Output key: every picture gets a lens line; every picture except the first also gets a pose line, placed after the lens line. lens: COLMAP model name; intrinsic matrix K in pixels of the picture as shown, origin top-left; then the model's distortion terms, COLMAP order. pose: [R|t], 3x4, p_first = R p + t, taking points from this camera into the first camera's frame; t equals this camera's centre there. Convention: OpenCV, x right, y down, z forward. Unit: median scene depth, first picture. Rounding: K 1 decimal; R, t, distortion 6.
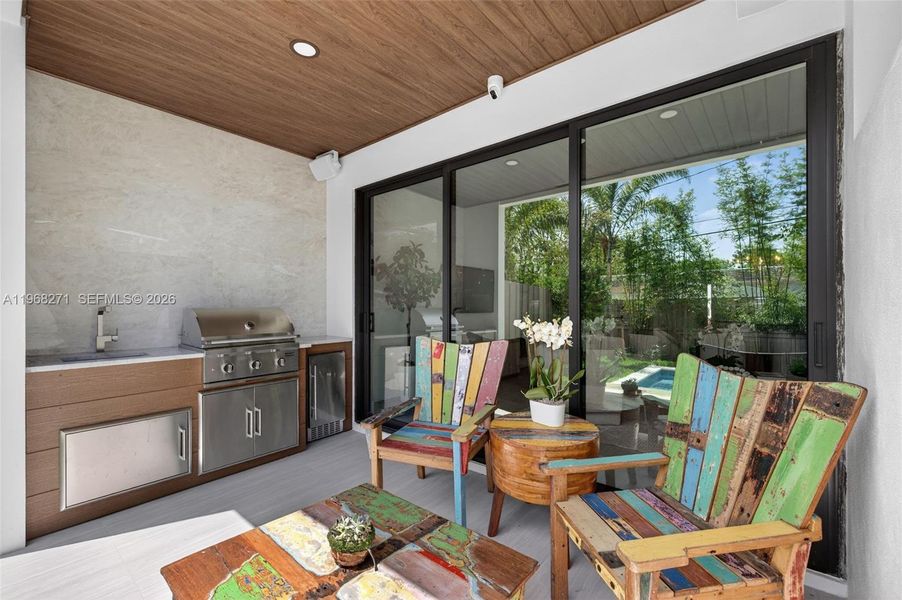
lens RADIAL K [[385.8, 0, 454.4], [0, 385.8, 305.1], [0, 0, 1]] dist [0.017474, -0.000127]
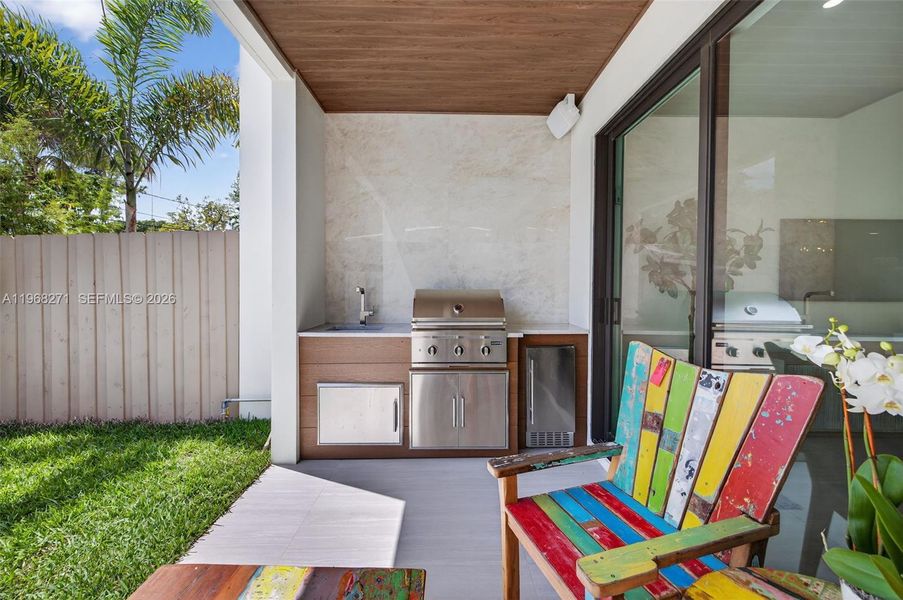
lens RADIAL K [[376.7, 0, 451.5], [0, 376.7, 290.8], [0, 0, 1]] dist [0.003950, 0.000047]
pose [[0.649506, 0.017299, -0.760159, 0.173829], [-0.005554, 0.999822, 0.018007, -0.007968], [0.760336, -0.007474, 0.649487, 0.411309]]
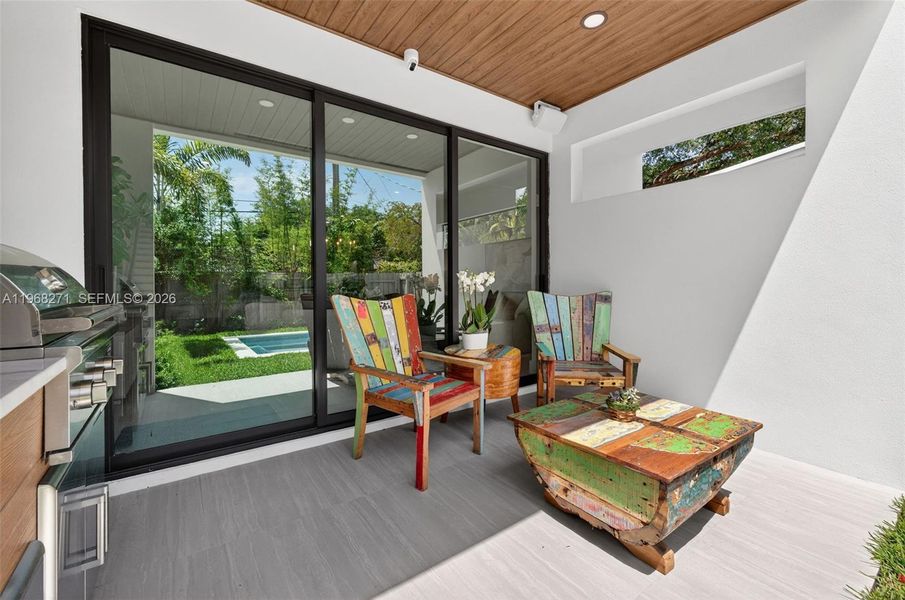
lens RADIAL K [[377.6, 0, 452.5], [0, 377.6, 290.8], [0, 0, 1]] dist [0.003950, 0.000047]
pose [[0.249964, -0.015429, 0.968132, -0.826525], [0.001583, 0.999878, 0.015526, 0.060697], [-0.968254, -0.002348, 0.249958, 0.574379]]
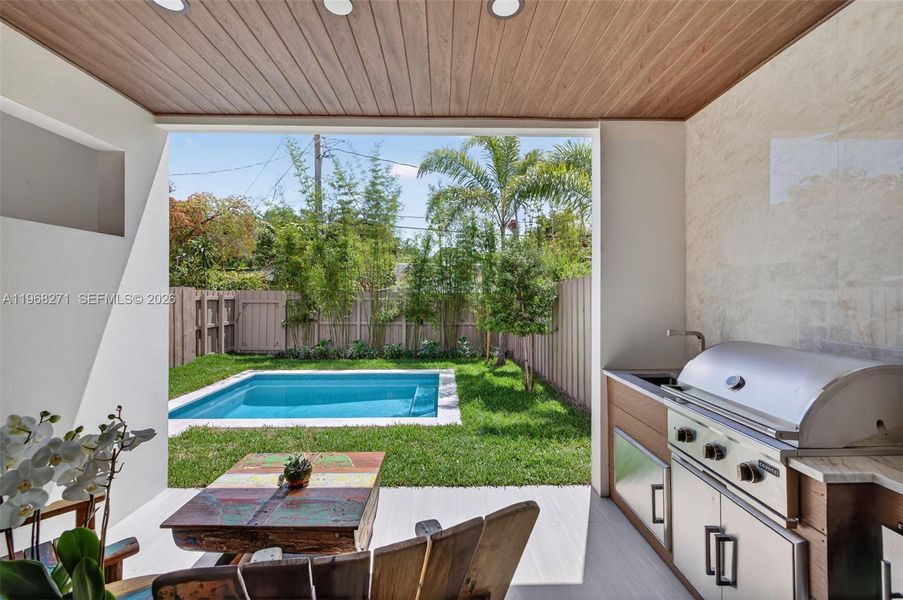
lens RADIAL K [[376.7, 0, 451.5], [0, 376.7, 290.8], [0, 0, 1]] dist [0.003950, 0.000047]
pose [[-0.753599, -0.004002, -0.657323, 0.143855], [0.001436, 0.999969, -0.007734, -0.079959], [0.657333, -0.006772, -0.753570, 1.213023]]
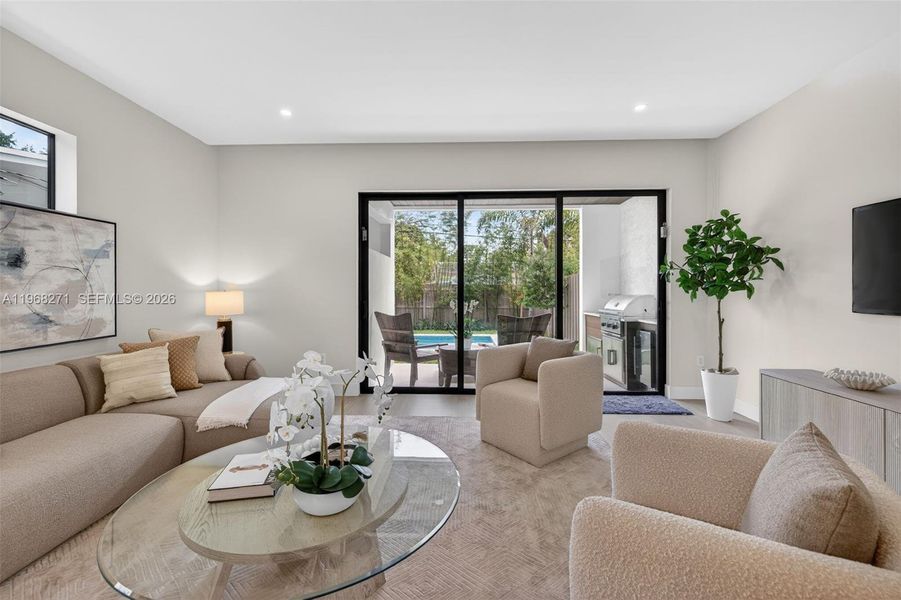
lens RADIAL K [[375.9, 0, 450.5], [0, 375.9, 290.8], [0, 0, 1]] dist [0.003950, 0.000047]
pose [[-0.782856, 0.000344, -0.622203, 1.244175], [0.000839, 1.000000, -0.000504, -0.013290], [0.622202, -0.000917, -0.782856, 2.014923]]
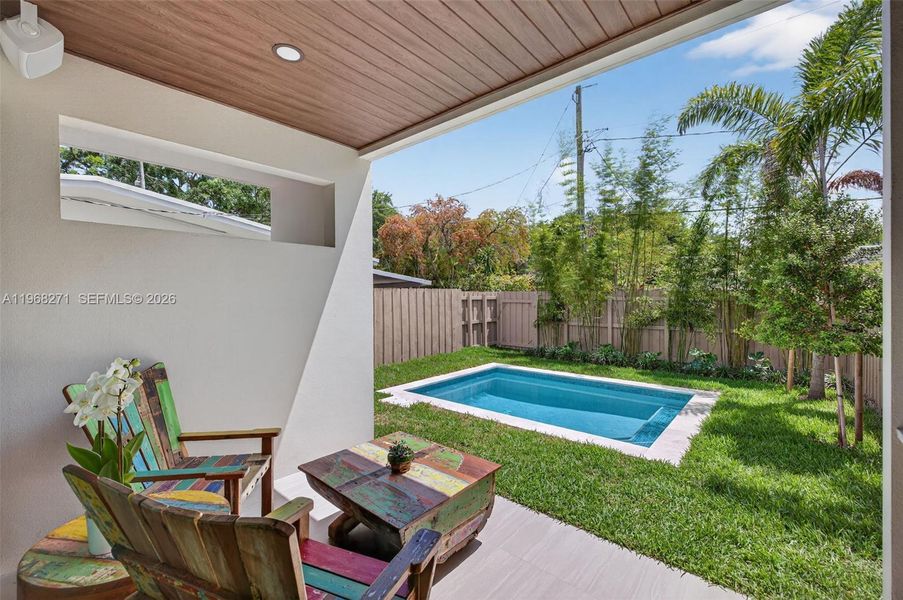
lens RADIAL K [[379.9, 0, 451.5], [0, 379.9, 300.0], [0, 0, 1]] dist [0.002598, 0.000136]
pose [[-0.999770, 0.008536, 0.019657, -0.240608], [0.008664, 0.999942, 0.006458, -0.055544], [-0.019601, 0.006627, -0.999786, 1.224352]]
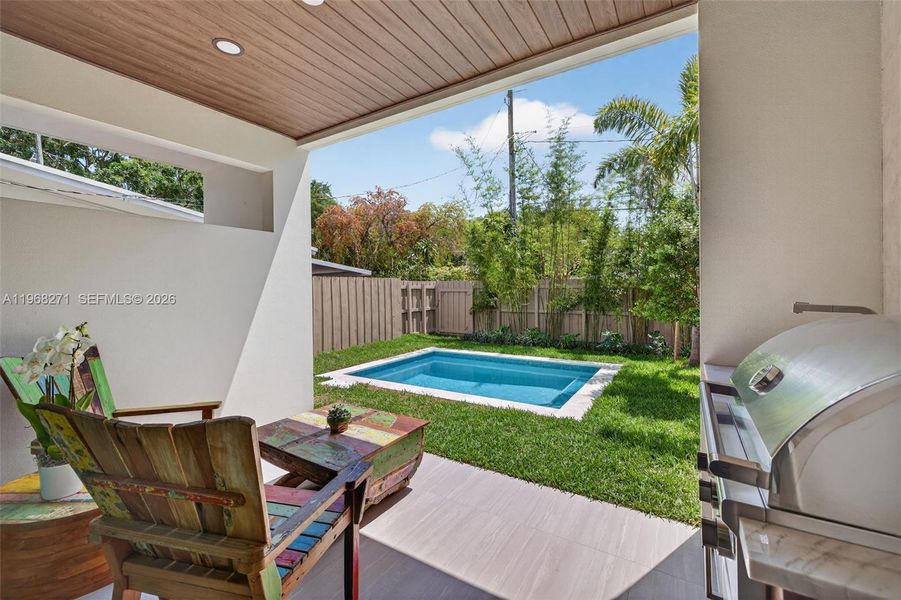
lens RADIAL K [[373.8, 0, 451.7], [0, 373.8, 293.4], [0, 0, 1]] dist [0.002824, 0.000023]
pose [[-0.990729, 0.014117, -0.135116, -0.261982], [0.012753, 0.999859, 0.010954, -0.022522], [0.135252, 0.009130, -0.990769, 1.329349]]
